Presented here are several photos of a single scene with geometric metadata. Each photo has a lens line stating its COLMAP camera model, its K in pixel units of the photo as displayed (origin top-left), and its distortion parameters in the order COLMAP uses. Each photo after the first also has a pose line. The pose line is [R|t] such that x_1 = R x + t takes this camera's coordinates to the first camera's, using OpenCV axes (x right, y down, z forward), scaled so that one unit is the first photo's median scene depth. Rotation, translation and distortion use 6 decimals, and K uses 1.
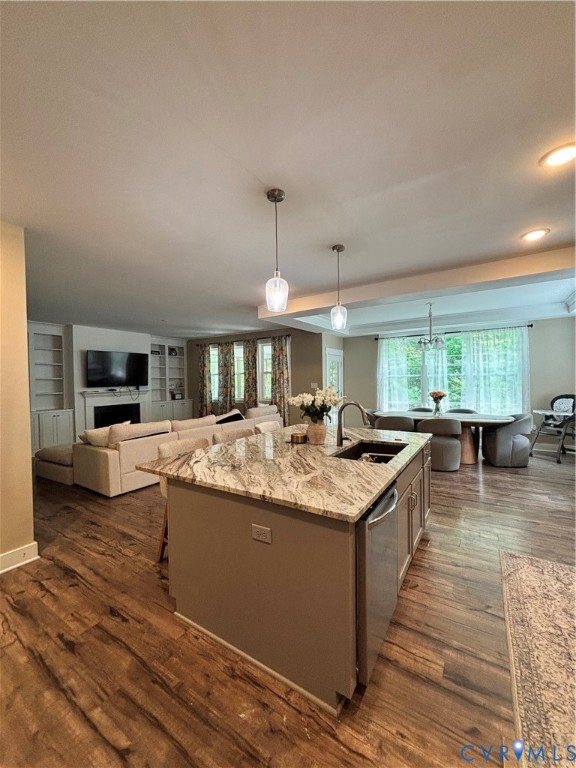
lens RADIAL K [[308.9, 0, 289.1], [0, 308.9, 384.2], [0, 0, 1]] dist [-0.001916, -0.000863]
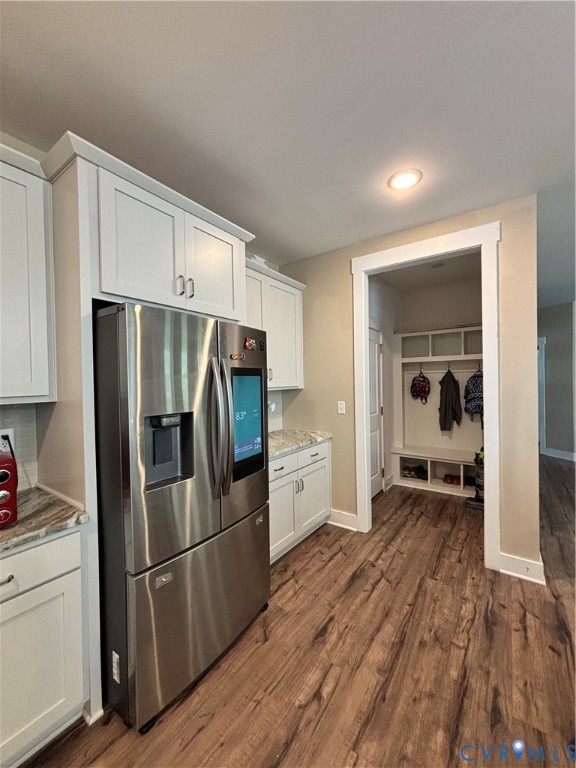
lens RADIAL K [[308.9, 0, 285.2], [0, 308.9, 383.9], [0, 0, 1]] dist [-0.001916, -0.000863]
pose [[-0.053154, 0.036310, -0.997926, 0.054187], [0.000697, 0.999340, 0.036324, -0.014946], [0.998586, 0.001235, -0.053144, 0.461445]]
